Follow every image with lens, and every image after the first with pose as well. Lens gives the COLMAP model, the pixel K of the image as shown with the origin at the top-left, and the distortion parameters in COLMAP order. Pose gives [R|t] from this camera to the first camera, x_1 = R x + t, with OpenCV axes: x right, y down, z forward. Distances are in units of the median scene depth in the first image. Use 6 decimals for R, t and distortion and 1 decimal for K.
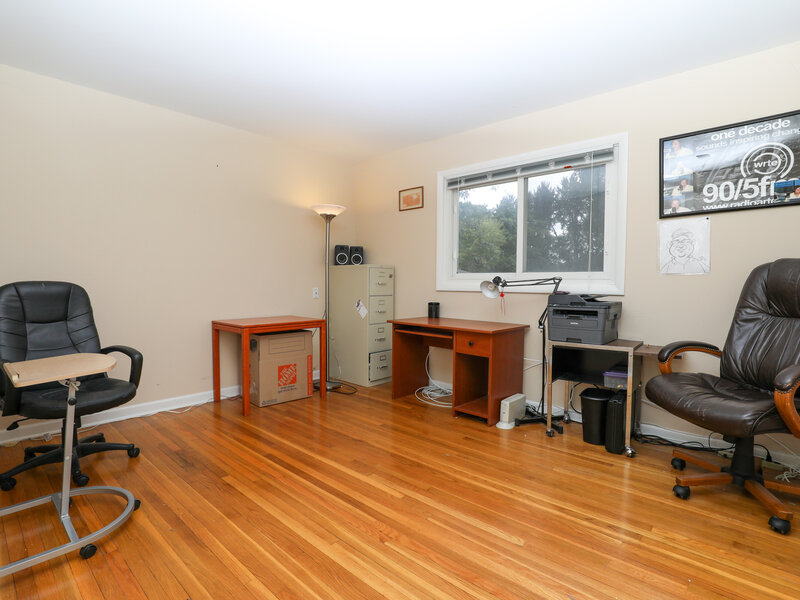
lens RADIAL K [[414.2, 0, 400.0], [0, 414.2, 300.0], [0, 0, 1]] dist [-0.028732, 0.001665]
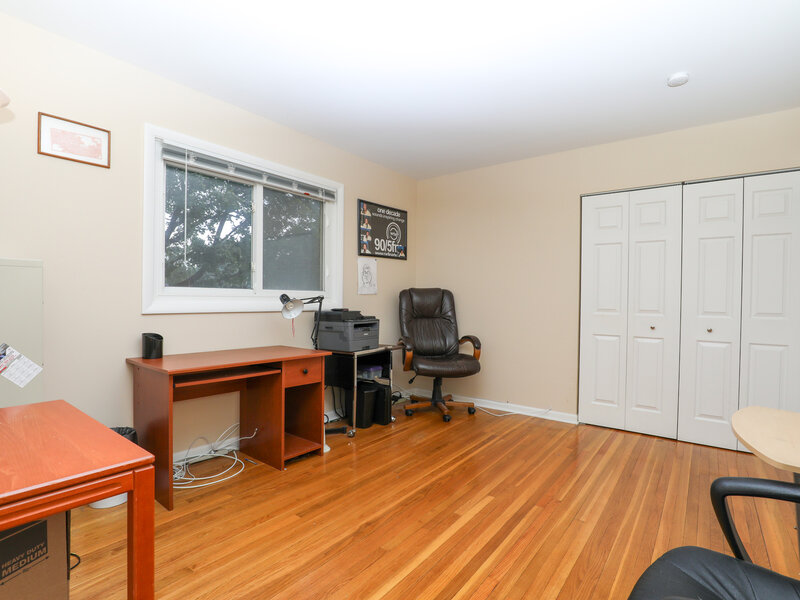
lens RADIAL K [[414.2, 0, 400.0], [0, 414.2, 300.0], [0, 0, 1]] dist [-0.028732, 0.001665]
pose [[-0.088595, -0.005245, 0.996054, -0.823362], [0.036434, 0.999300, 0.008503, -0.052358], [-0.995401, 0.037043, -0.088342, 1.016620]]
